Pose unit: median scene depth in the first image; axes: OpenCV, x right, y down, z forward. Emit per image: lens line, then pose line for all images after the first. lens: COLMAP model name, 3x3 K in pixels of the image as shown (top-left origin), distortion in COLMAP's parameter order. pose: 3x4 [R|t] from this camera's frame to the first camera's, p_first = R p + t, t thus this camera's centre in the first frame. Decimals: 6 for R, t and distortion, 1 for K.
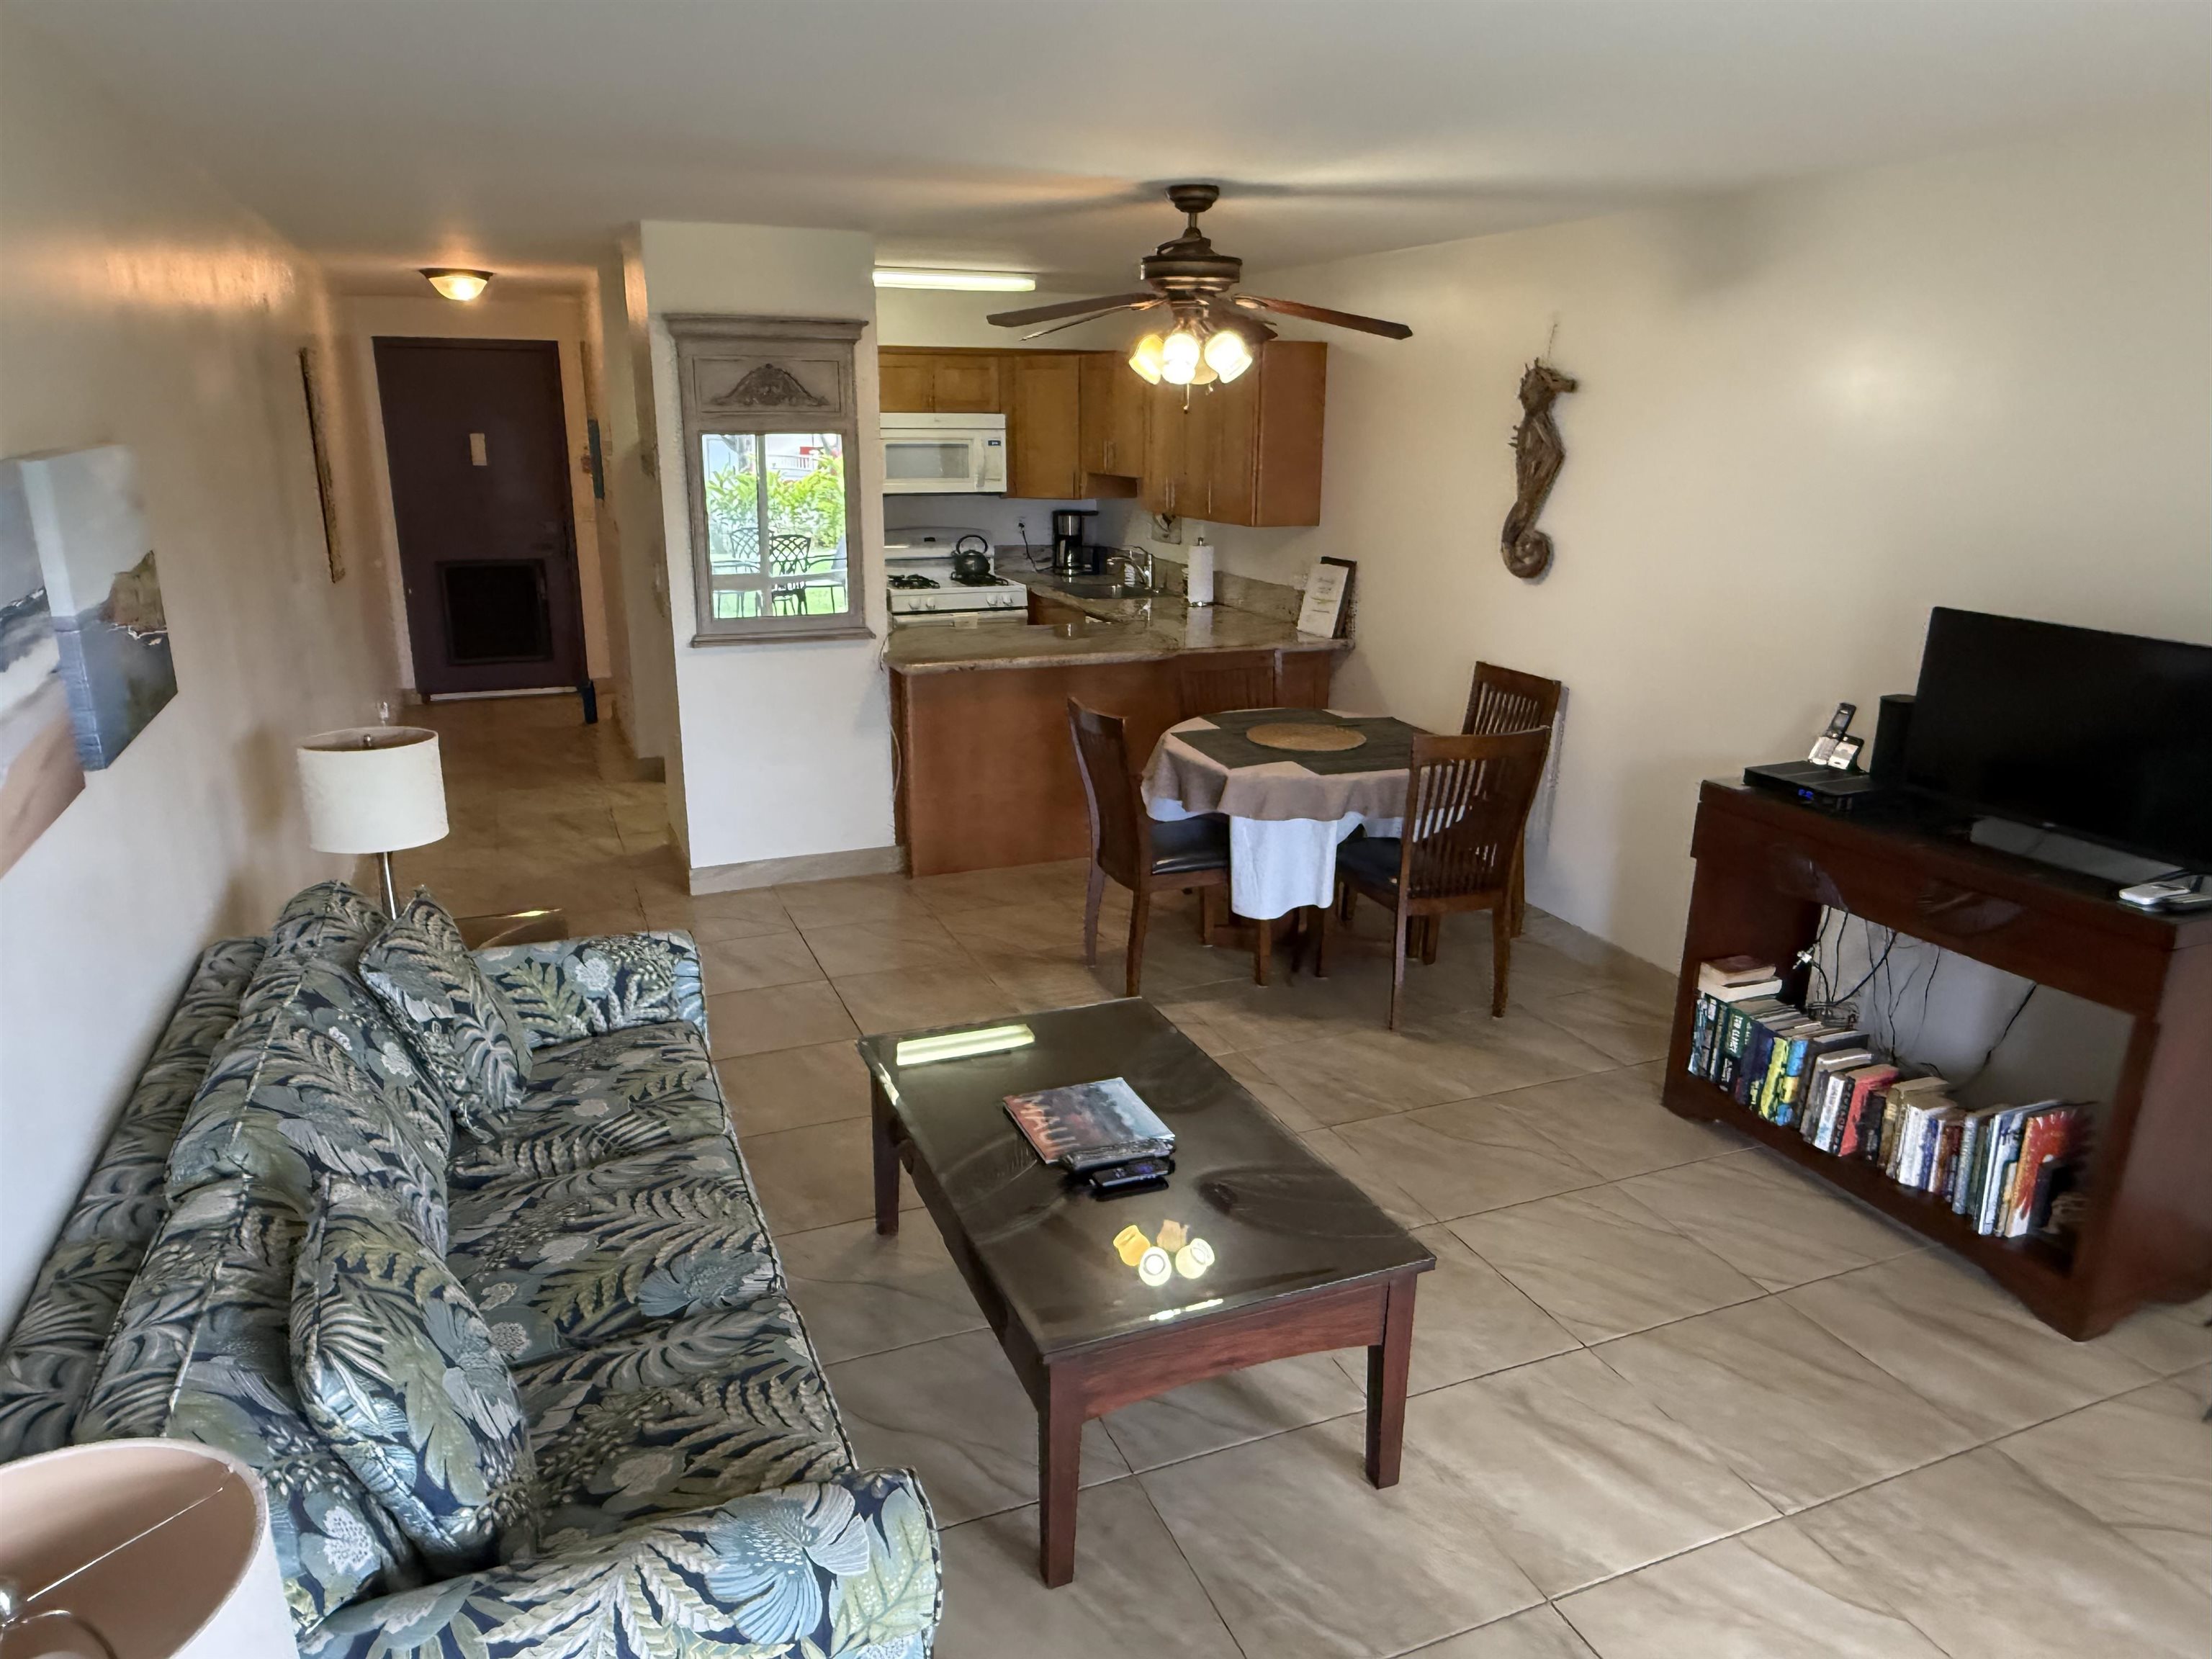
lens RADIAL K [[1446.4, 0, 1102.3], [0, 1446.4, 845.9], [0, 0, 1]] dist [0.001486, 0.009112]
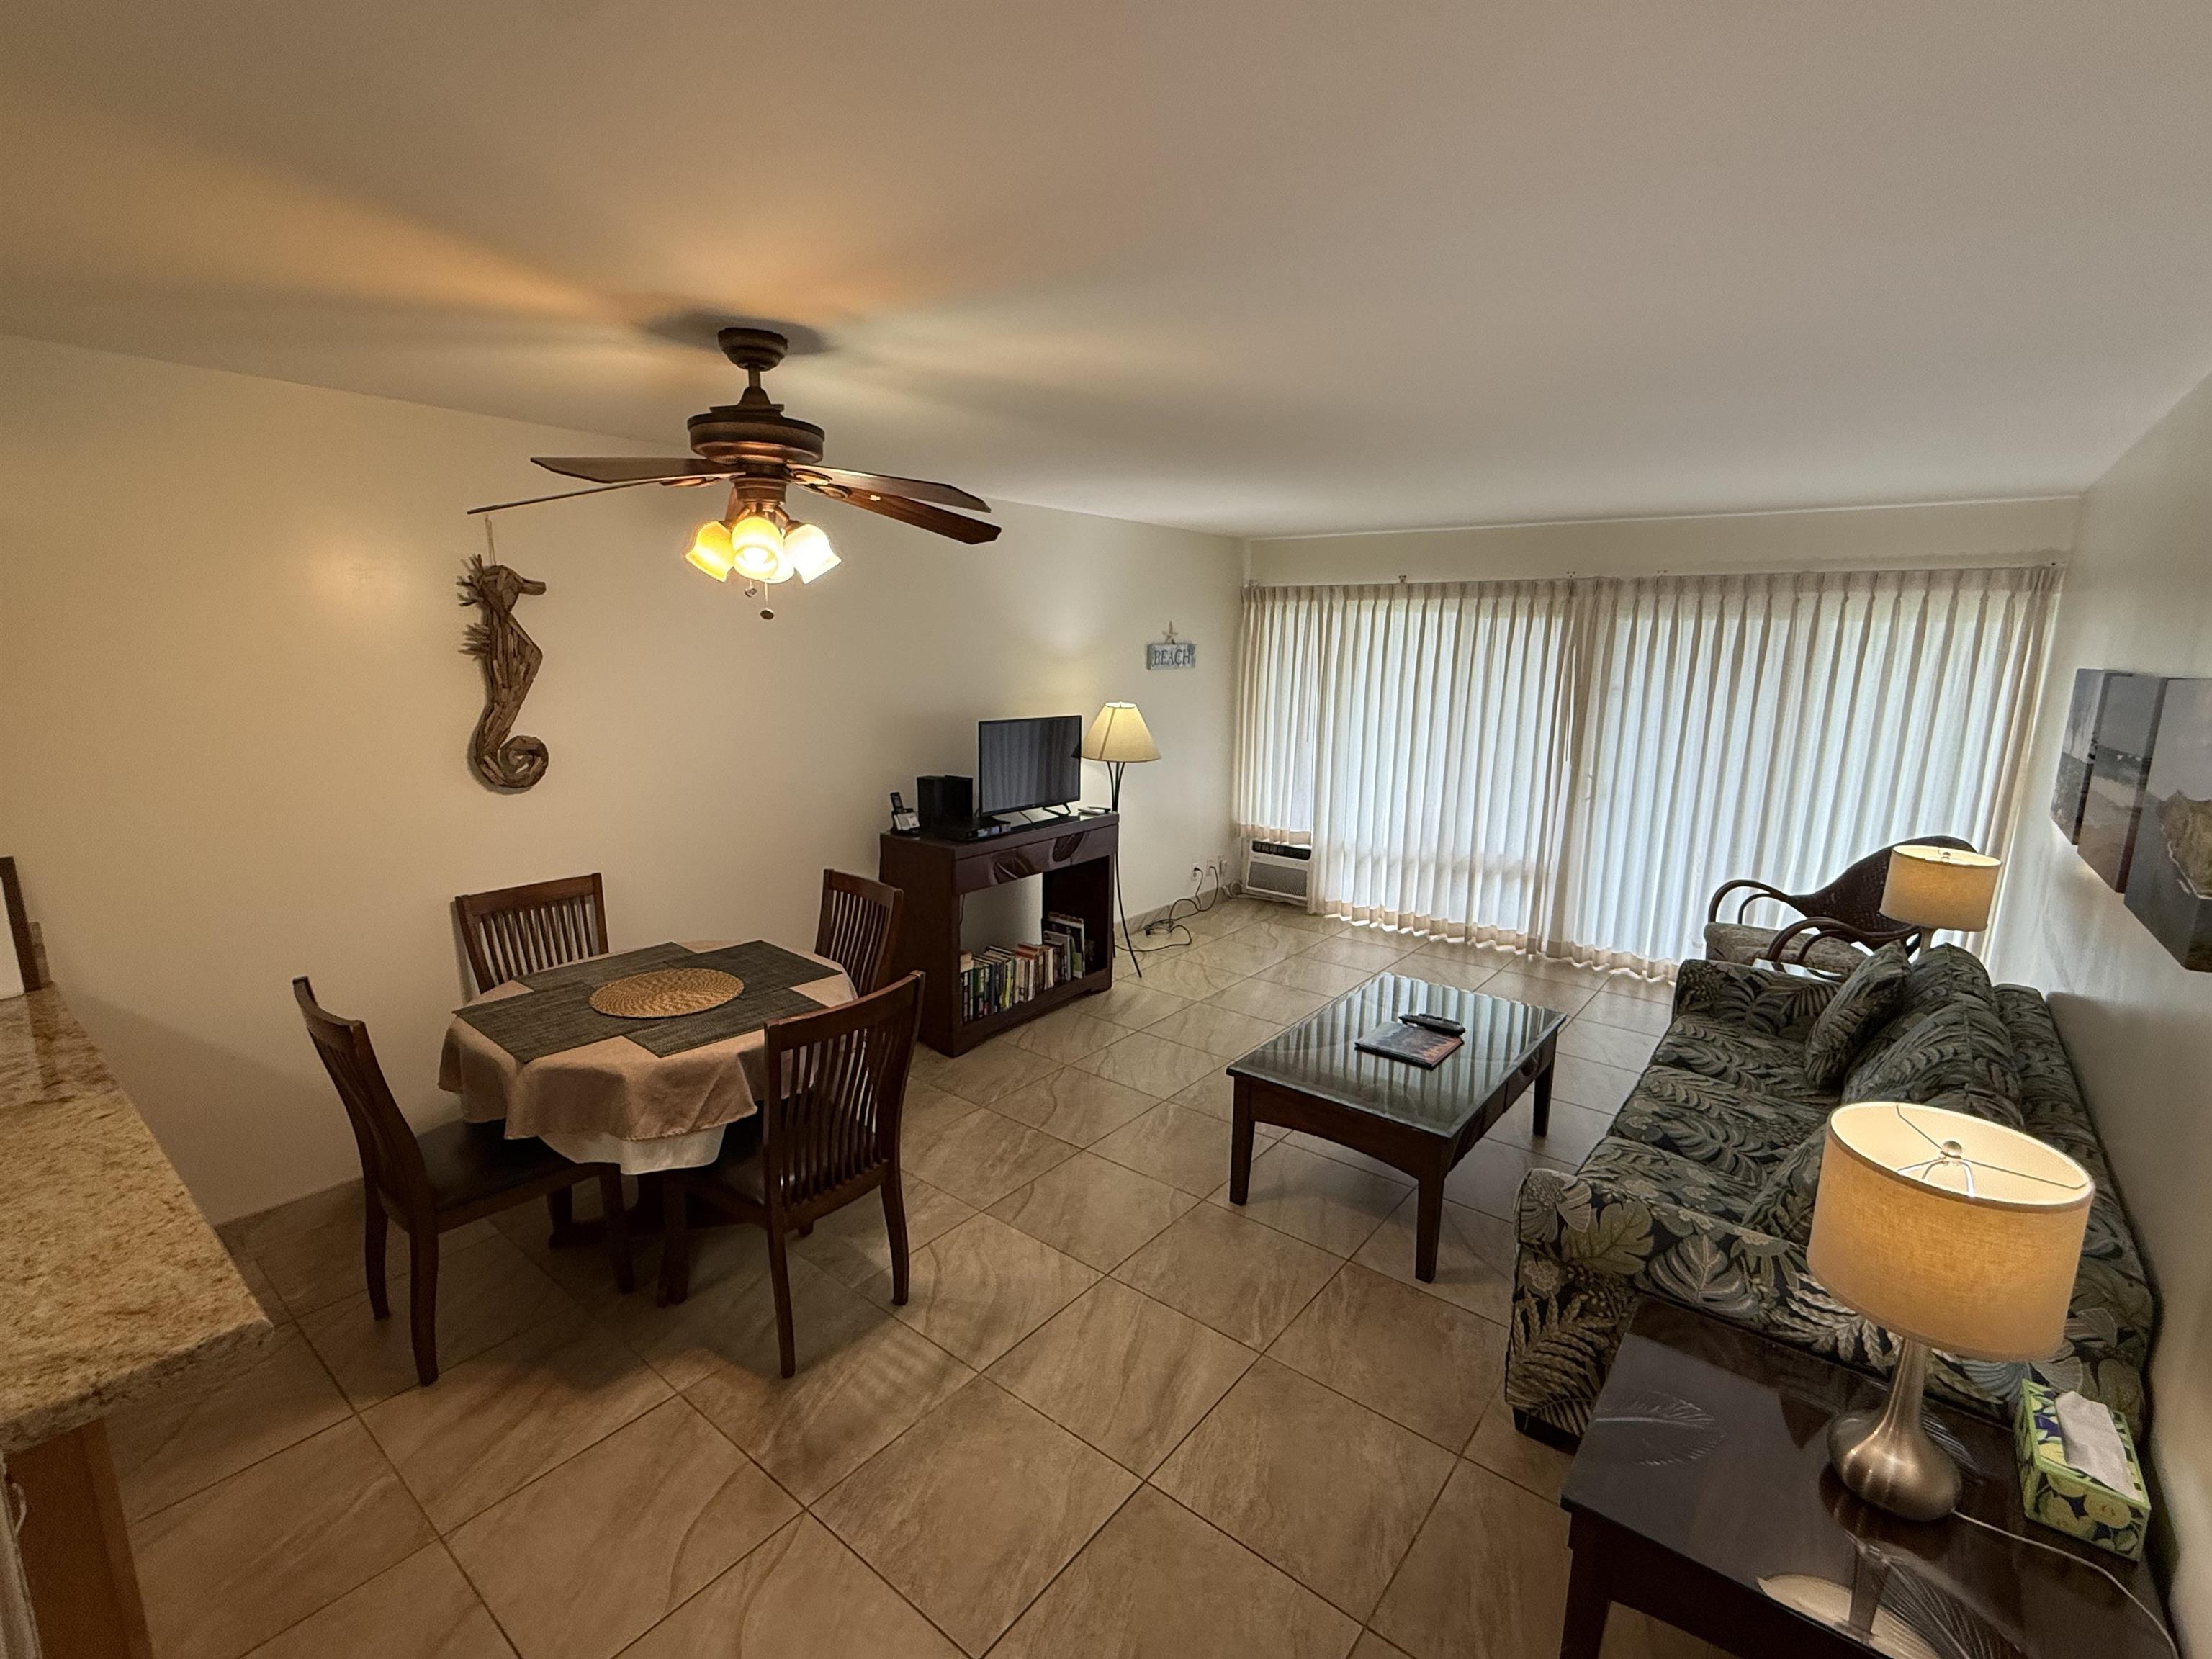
lens RADIAL K [[987.3, 0, 1114.2], [0, 987.3, 838.8], [0, 0, 1]] dist [0.000785, 0.000135]
pose [[-0.483572, -0.190046, 0.854424, -0.671261], [0.236496, 0.911472, 0.336583, -0.422501], [-0.842750, 0.364830, -0.395817, 1.423629]]
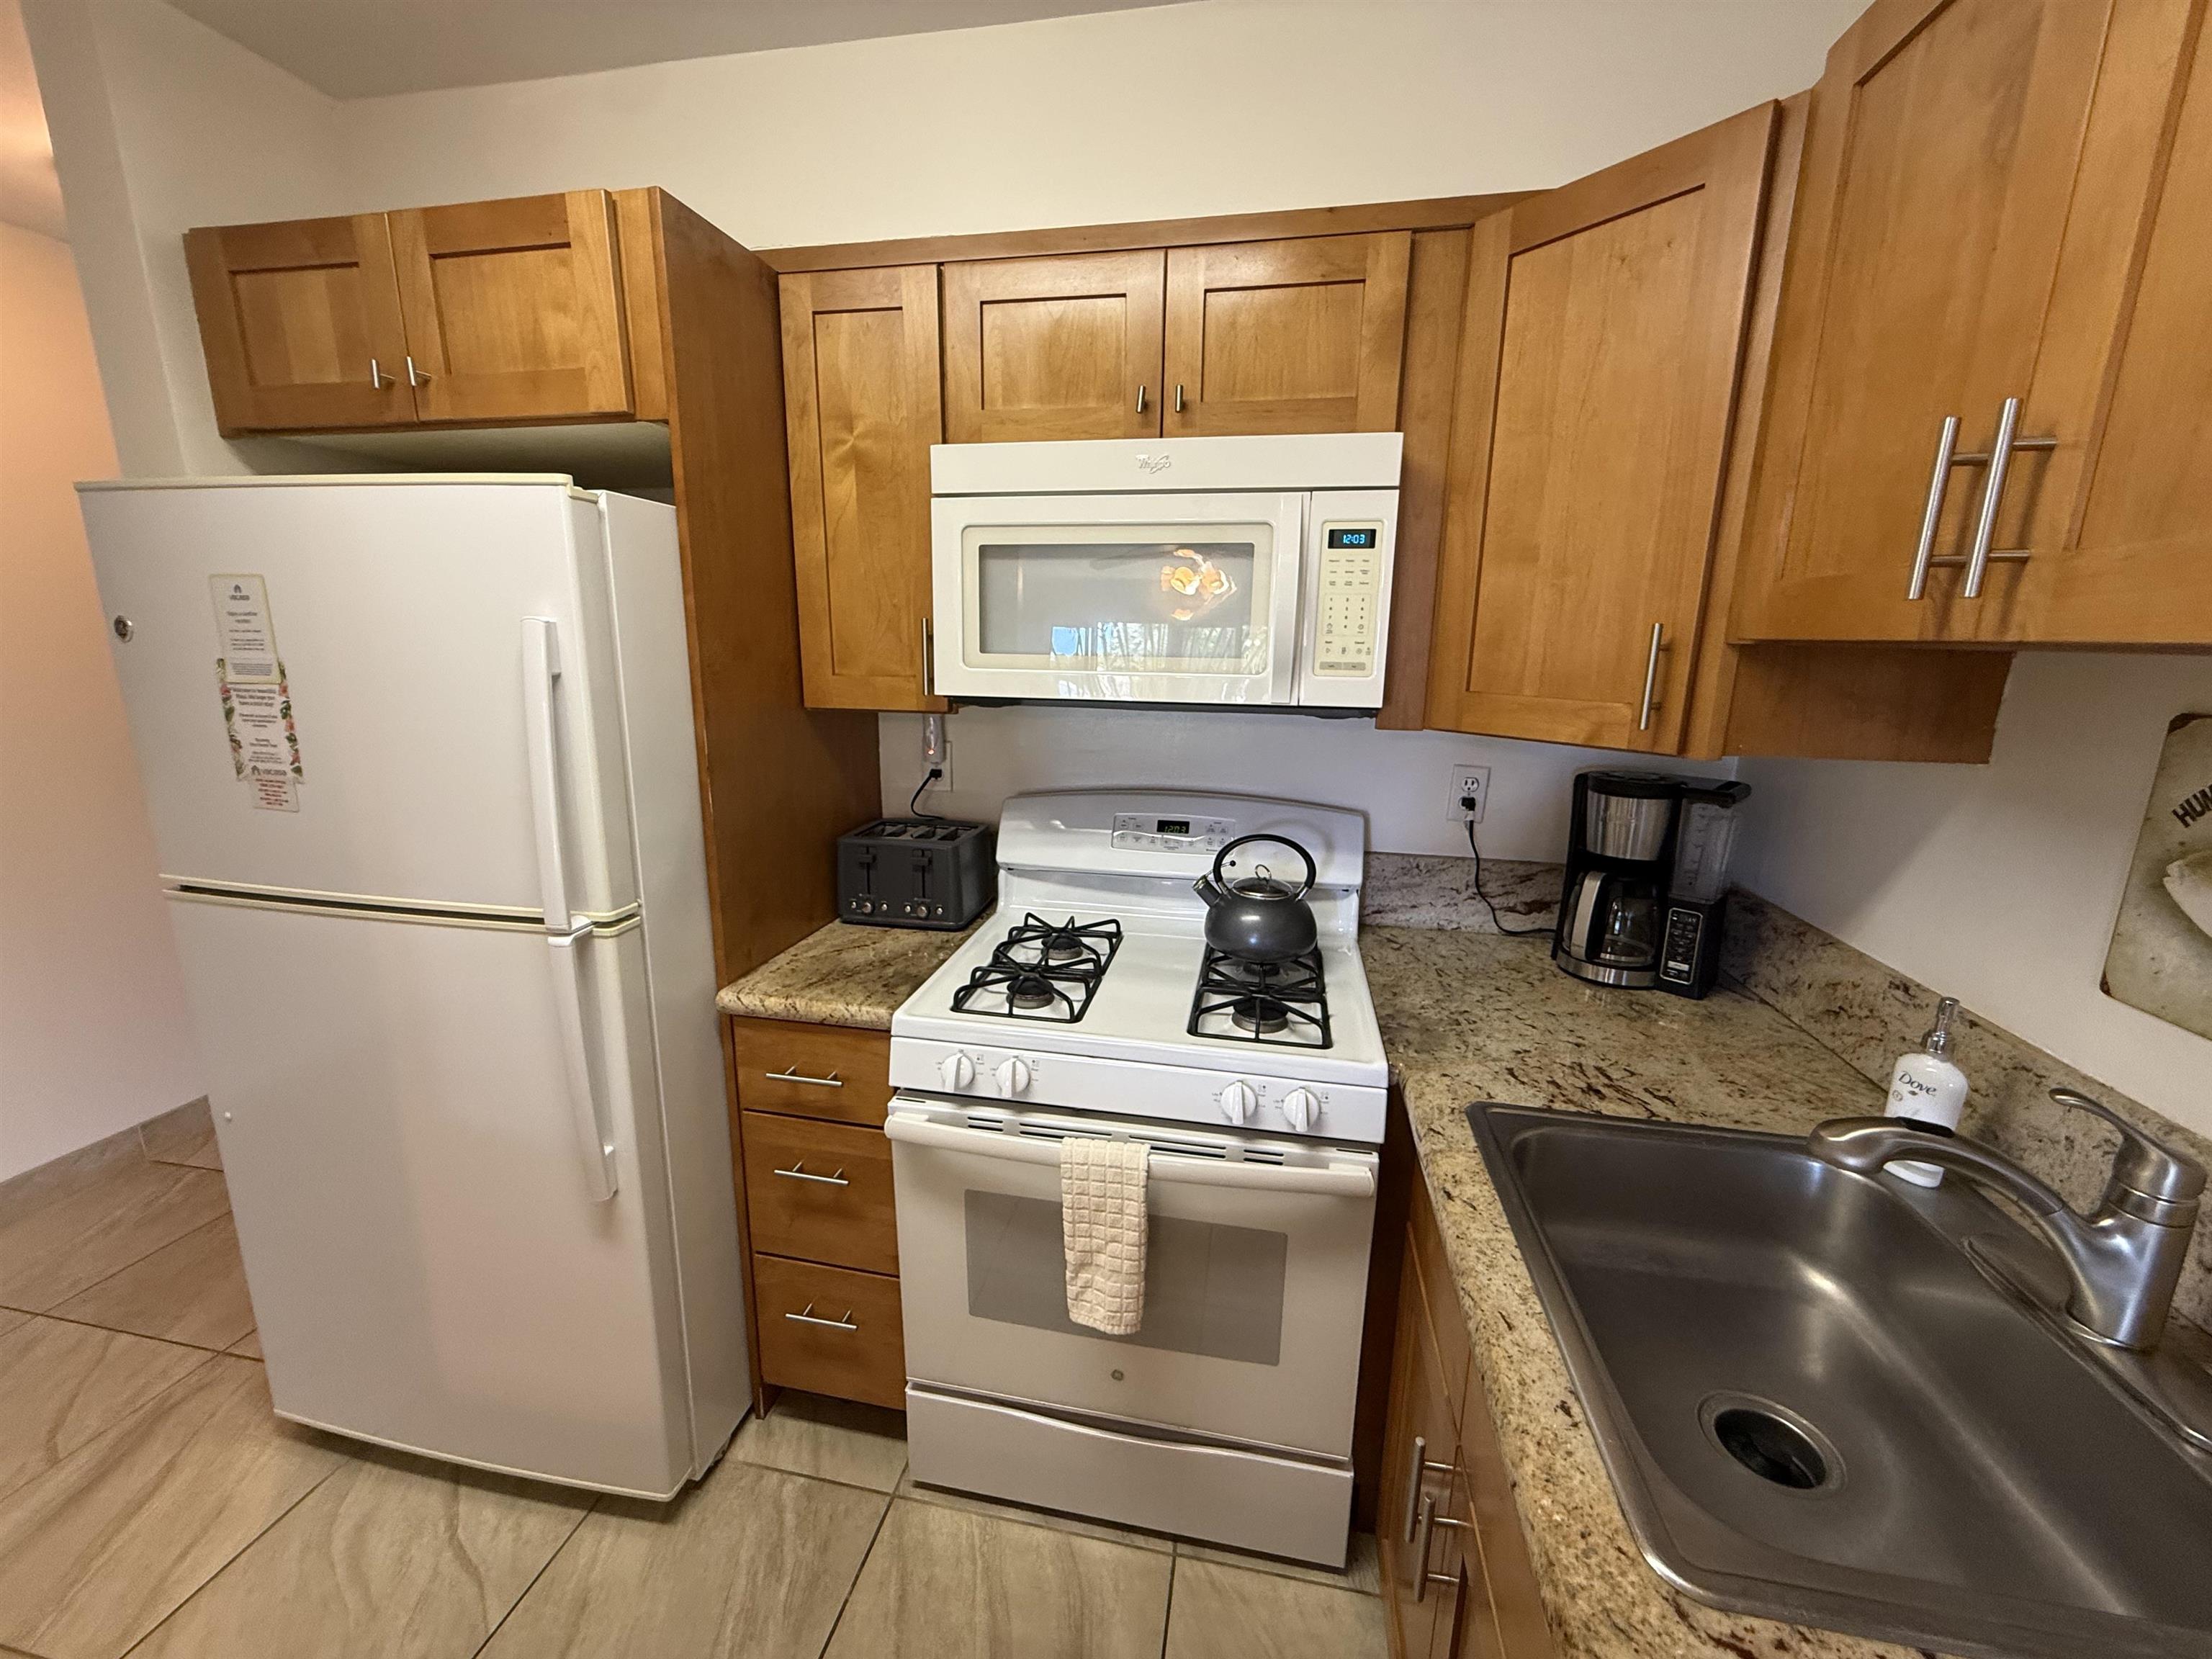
lens RADIAL K [[891.1, 0, 1092.6], [0, 891.1, 828.4], [0, 0, 1]] dist [0.001739, -0.000434]
pose [[0.828654, 0.122828, -0.546119, -0.032716], [-0.168157, 0.985188, -0.033575, -0.487638], [0.533906, 0.119656, 0.837035, 1.953911]]
